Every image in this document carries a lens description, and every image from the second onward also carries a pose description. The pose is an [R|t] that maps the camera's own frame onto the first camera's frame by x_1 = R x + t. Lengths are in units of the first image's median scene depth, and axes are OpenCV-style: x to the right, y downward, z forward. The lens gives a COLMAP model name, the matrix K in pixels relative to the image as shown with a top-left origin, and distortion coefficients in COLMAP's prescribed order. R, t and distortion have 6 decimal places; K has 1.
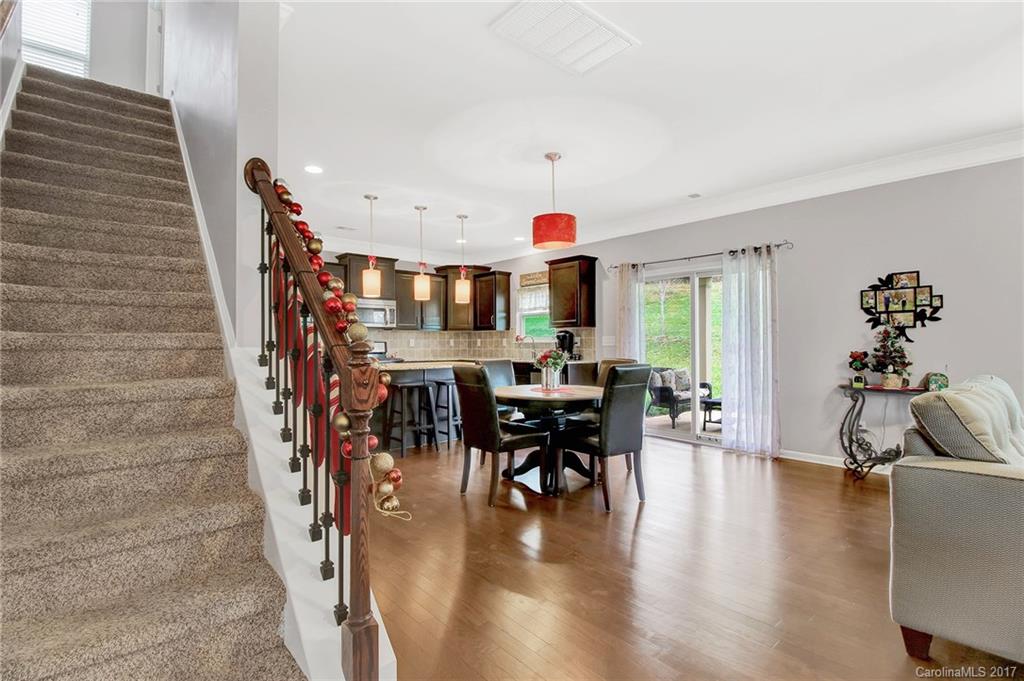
lens RADIAL K [[490.6, 0, 510.9], [0, 490.6, 339.2], [0, 0, 1]] dist [-0.007196, -0.004299]
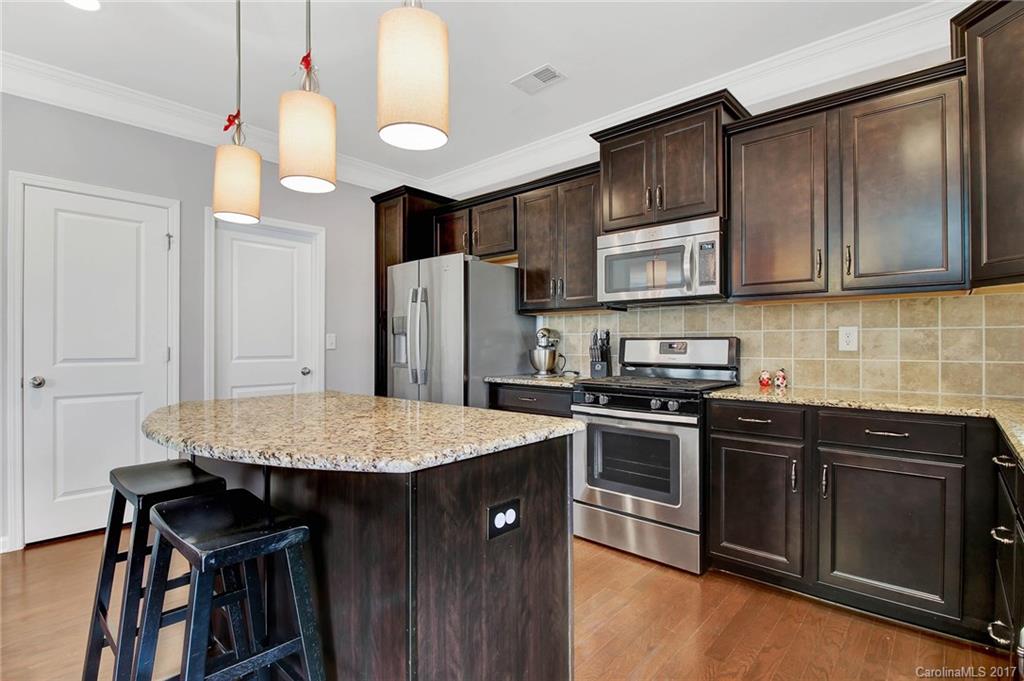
lens RADIAL K [[490.6, 0, 511.0], [0, 490.6, 342.1], [0, 0, 1]] dist [-0.007196, -0.004299]
pose [[0.114249, -0.001624, -0.993451, 0.150054], [0.011680, 0.999932, -0.000292, 0.013223], [0.993383, -0.011570, 0.114261, 1.426982]]
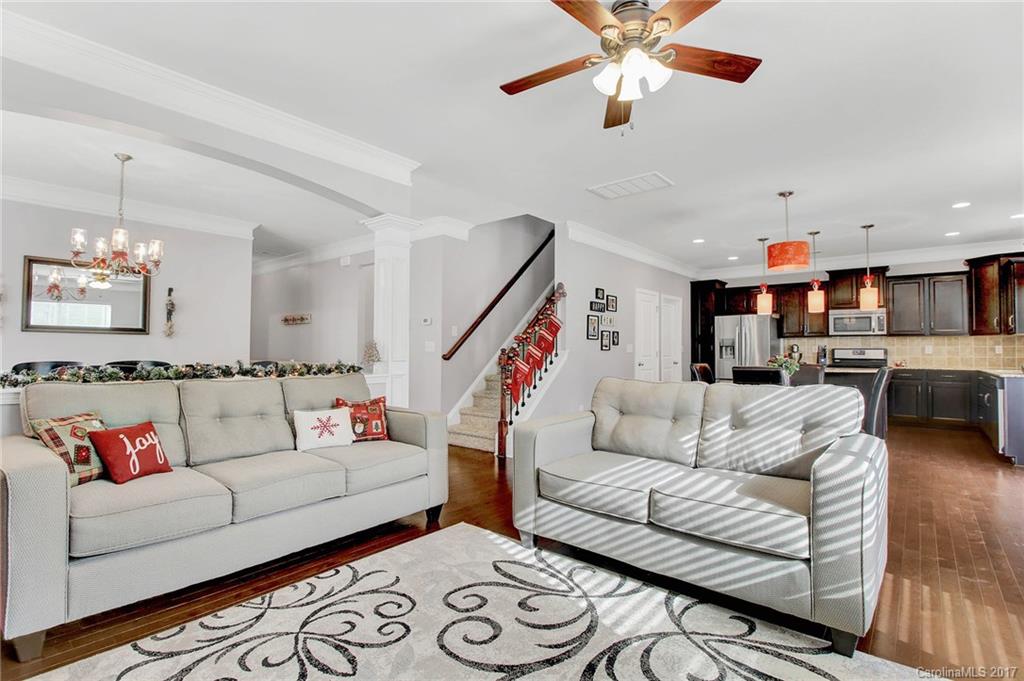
lens RADIAL K [[490.6, 0, 504.9], [0, 490.6, 337.7], [0, 0, 1]] dist [-0.007196, -0.004299]
pose [[0.142650, -0.020439, -0.989562, 1.122252], [0.006173, 0.999786, -0.019760, -0.004035], [0.989754, -0.003290, 0.142746, 0.147369]]
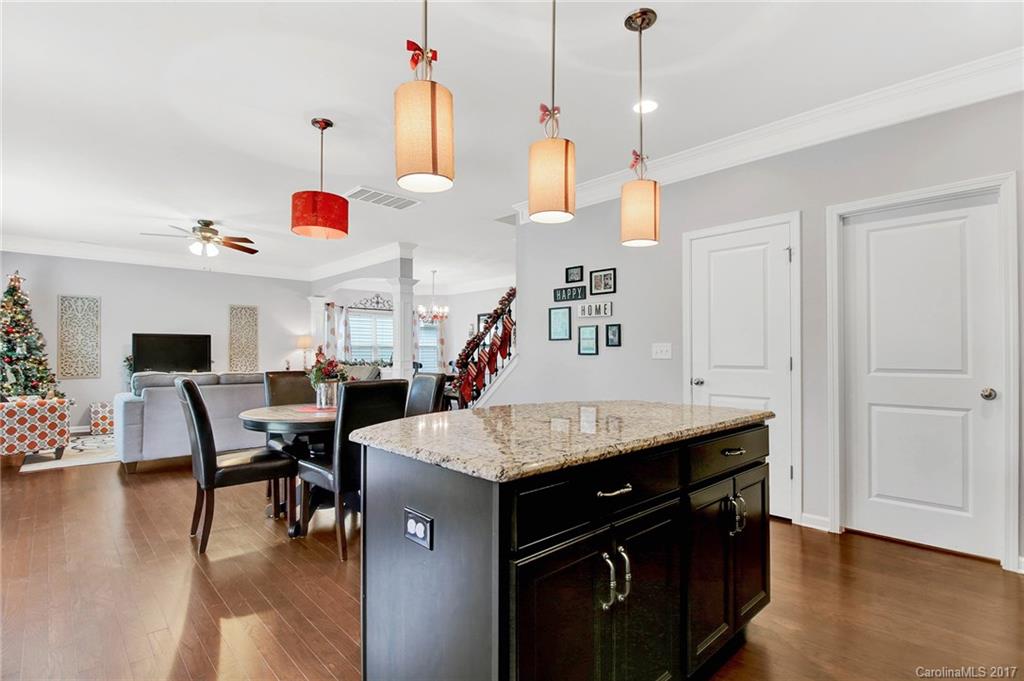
lens RADIAL K [[490.6, 0, 505.6], [0, 490.6, 349.8], [0, 0, 1]] dist [-0.007196, -0.004299]
pose [[-0.999712, 0.001071, -0.023988, -0.187833], [0.001583, 0.999772, -0.021303, 0.019019], [0.023959, -0.021334, -0.999485, 1.749541]]
